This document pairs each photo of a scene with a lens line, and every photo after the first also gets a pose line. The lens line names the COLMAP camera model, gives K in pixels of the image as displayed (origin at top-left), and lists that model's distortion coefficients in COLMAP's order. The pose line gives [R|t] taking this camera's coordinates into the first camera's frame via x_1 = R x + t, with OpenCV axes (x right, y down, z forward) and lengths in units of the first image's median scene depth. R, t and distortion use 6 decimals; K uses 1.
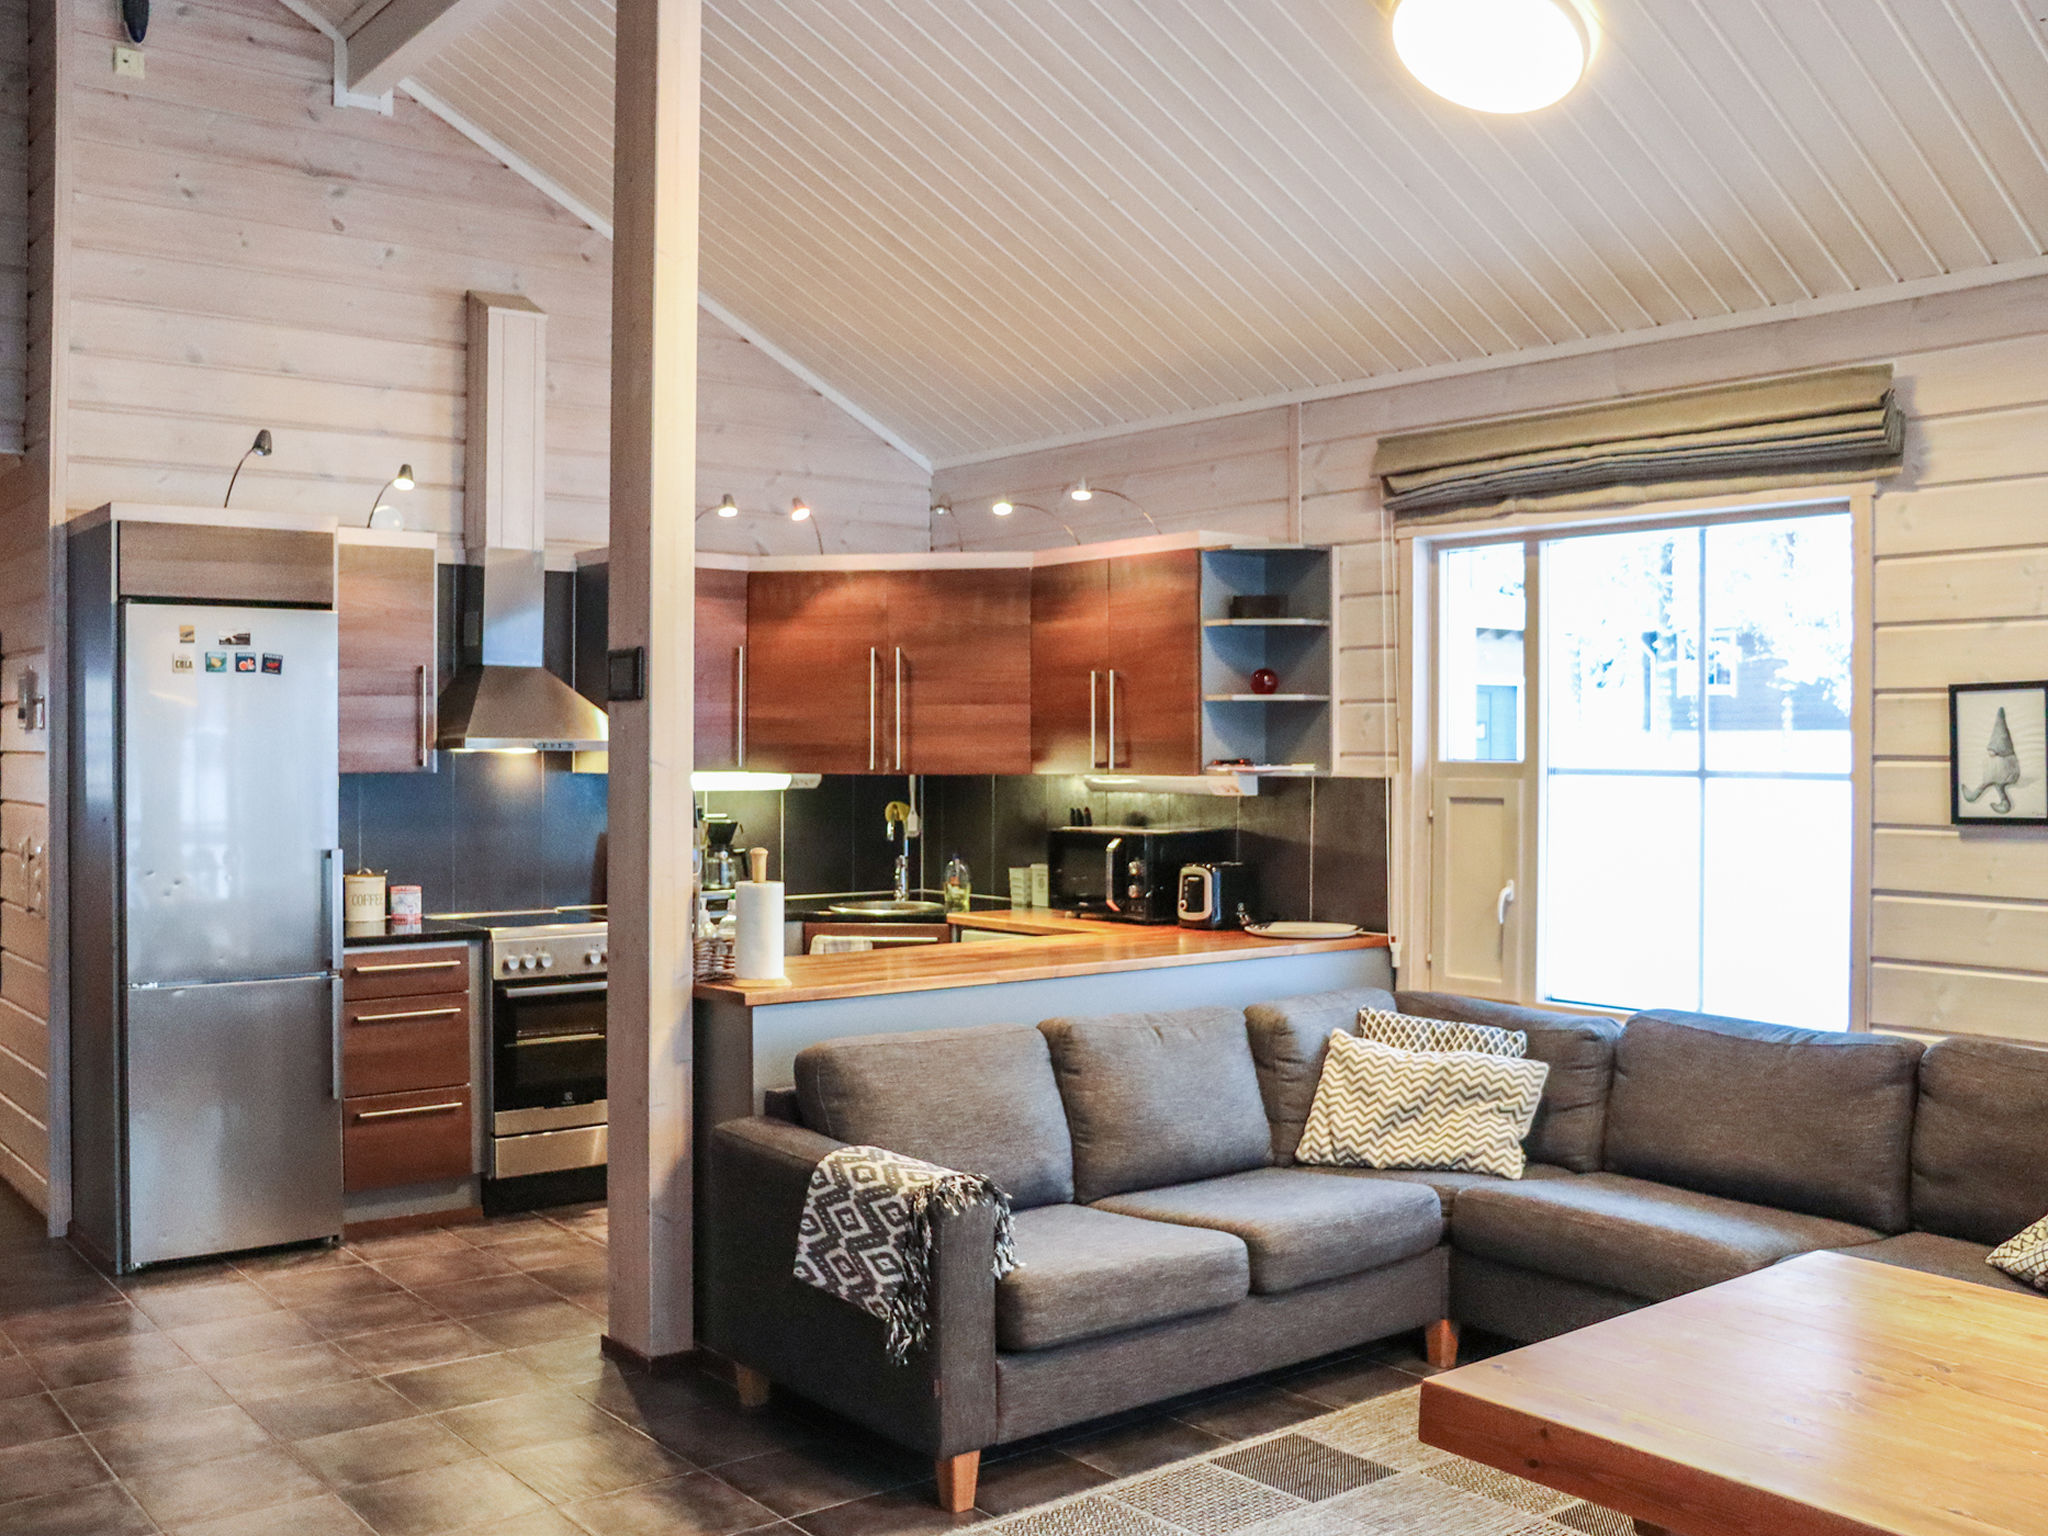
lens RADIAL K [[1922.2, 0, 1018.7], [0, 1922.2, 776.3], [0, 0, 1]] dist [-0.143312, 0.157999]
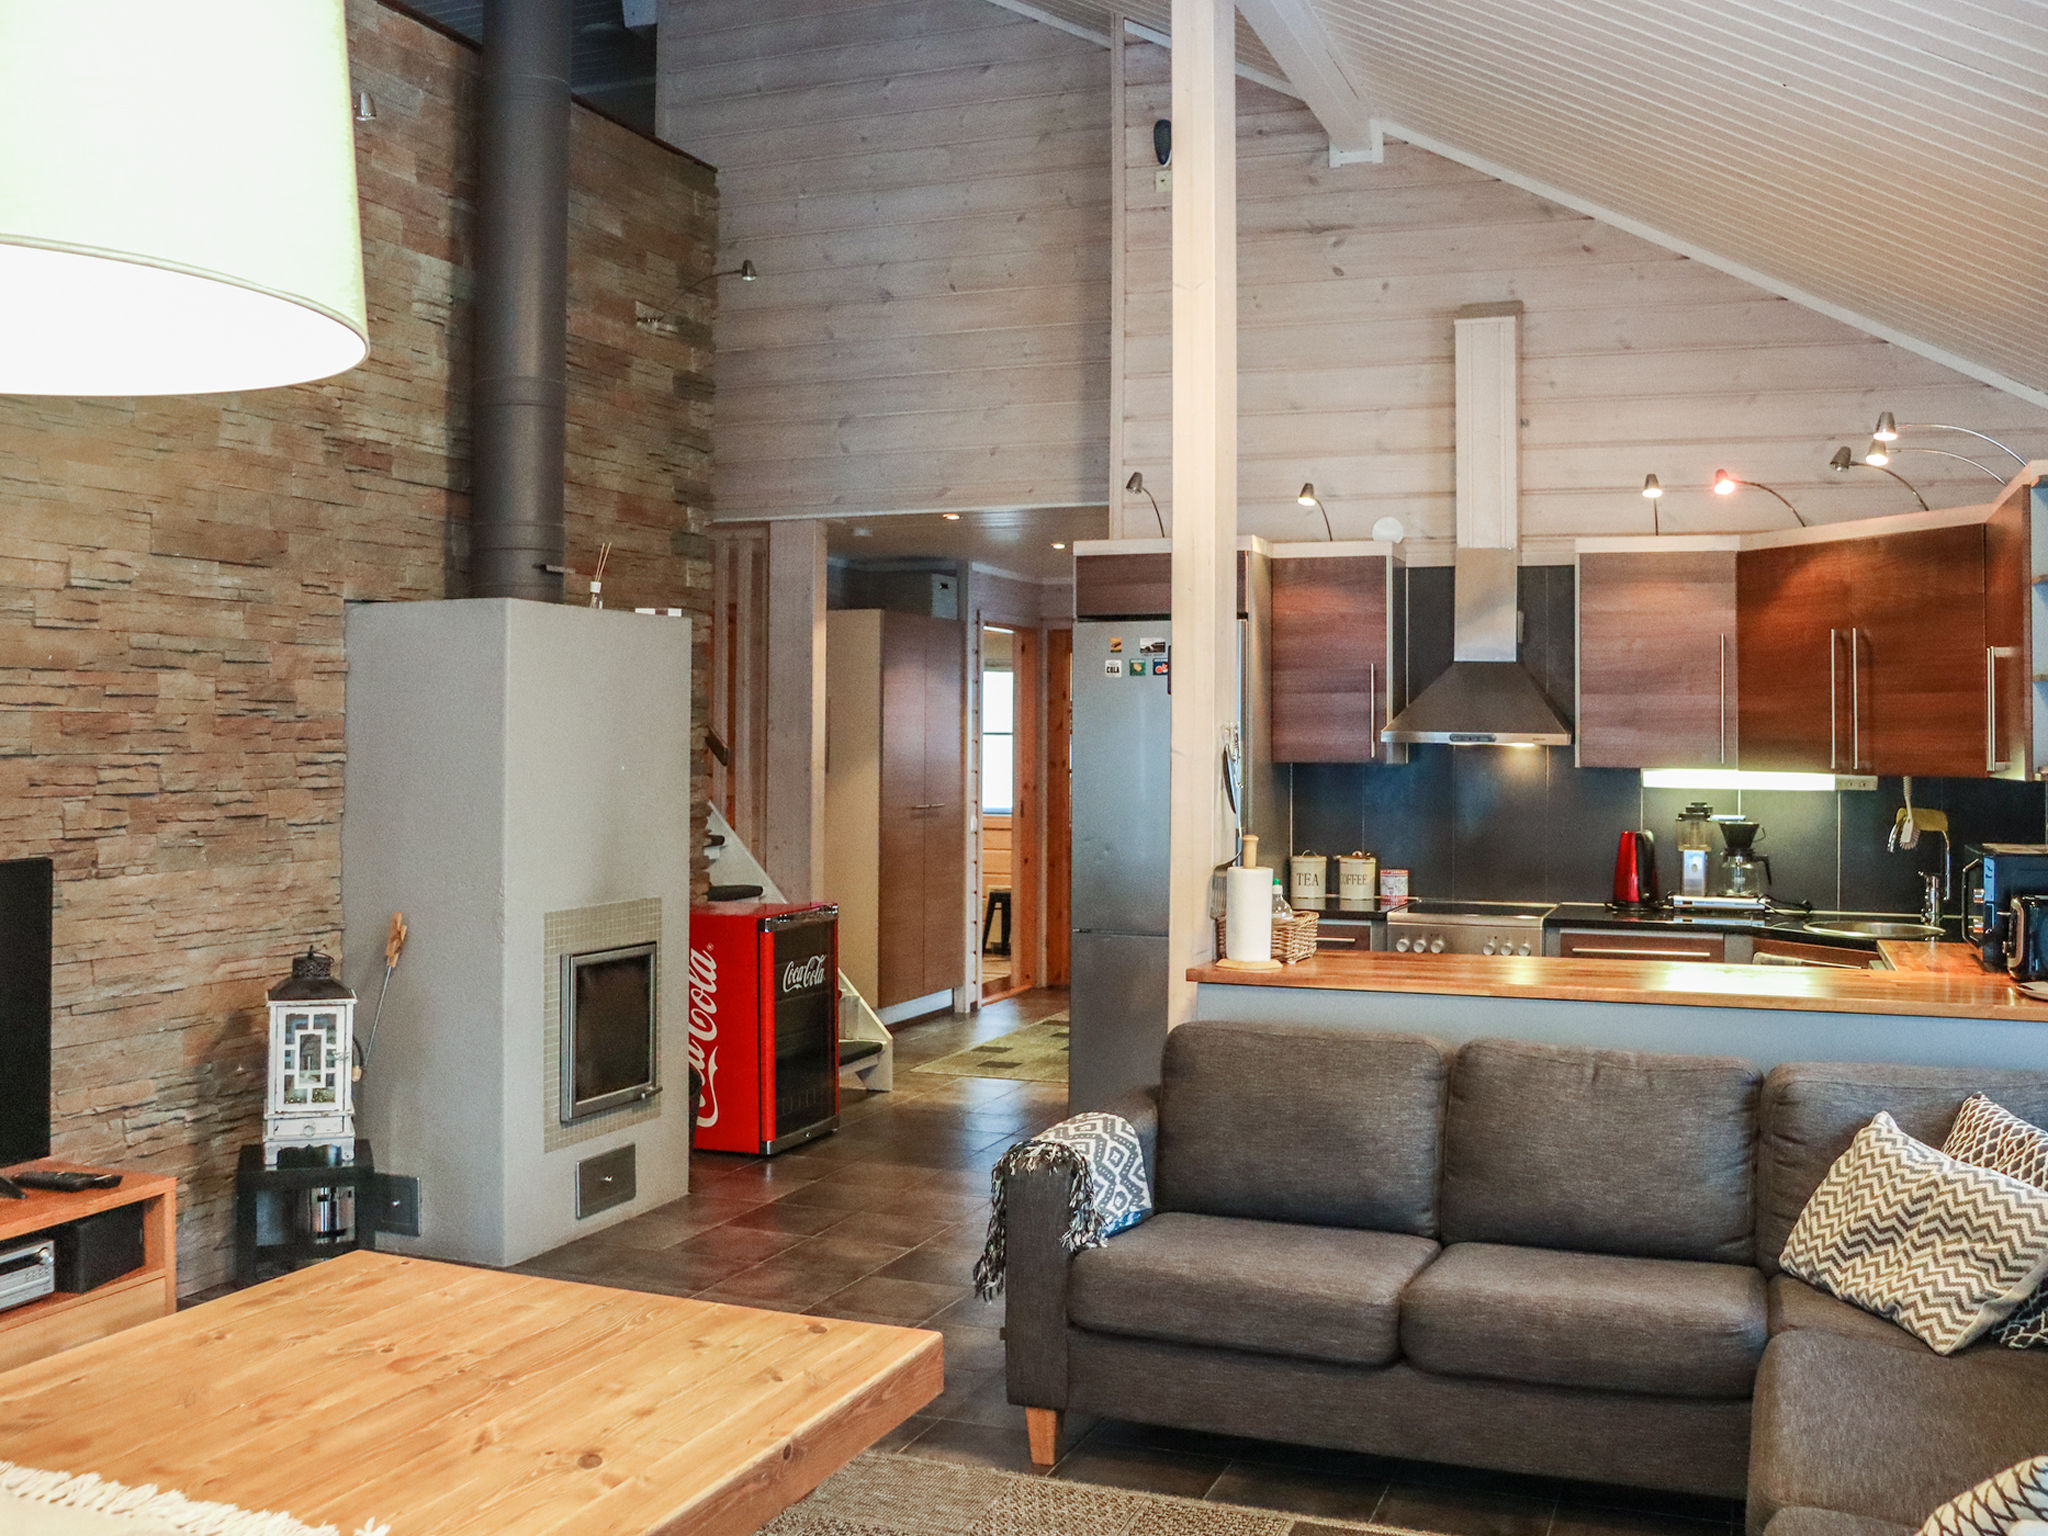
lens RADIAL K [[1953.2, 0, 1021.7], [0, 1953.2, 718.8], [0, 0, 1]] dist [-0.156678, 0.128498]
pose [[0.506251, -0.006522, -0.862362, 0.543348], [-0.020783, 0.999589, -0.019761, -0.001487], [0.862136, 0.027926, 0.505907, 0.271729]]
